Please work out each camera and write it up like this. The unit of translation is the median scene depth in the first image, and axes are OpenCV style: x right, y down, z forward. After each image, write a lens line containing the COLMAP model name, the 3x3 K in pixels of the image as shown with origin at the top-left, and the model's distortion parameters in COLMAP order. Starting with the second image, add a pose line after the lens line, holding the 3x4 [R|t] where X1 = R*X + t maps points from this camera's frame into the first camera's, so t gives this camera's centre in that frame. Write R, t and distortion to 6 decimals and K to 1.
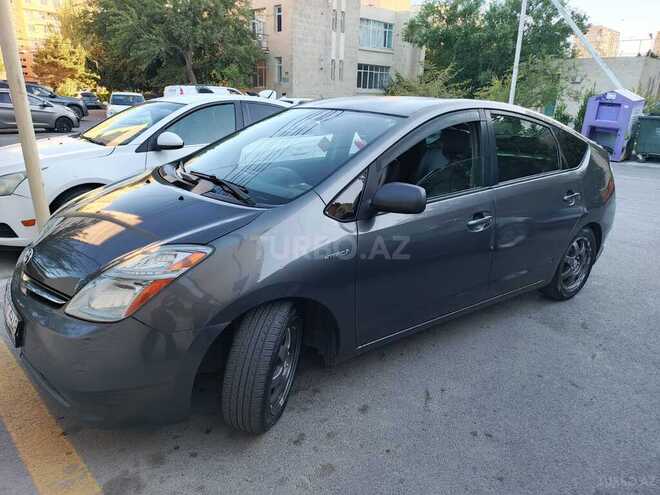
lens RADIAL K [[461.9, 0, 326.6], [0, 461.9, 245.2], [0, 0, 1]] dist [0.006031, -0.002456]
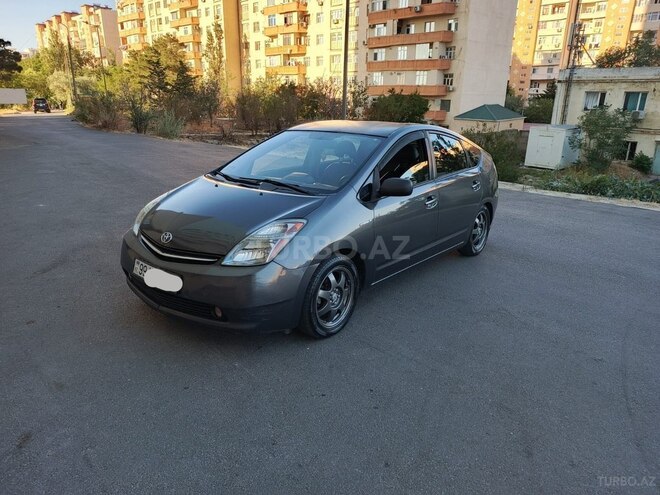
lens RADIAL K [[461.9, 0, 326.6], [0, 461.9, 245.2], [0, 0, 1]] dist [0.006031, -0.002456]
pose [[0.967087, -0.073603, 0.243569, -0.462666], [0.078603, 0.996847, -0.010859, 0.094667], [-0.242001, 0.029647, 0.969823, -0.490220]]
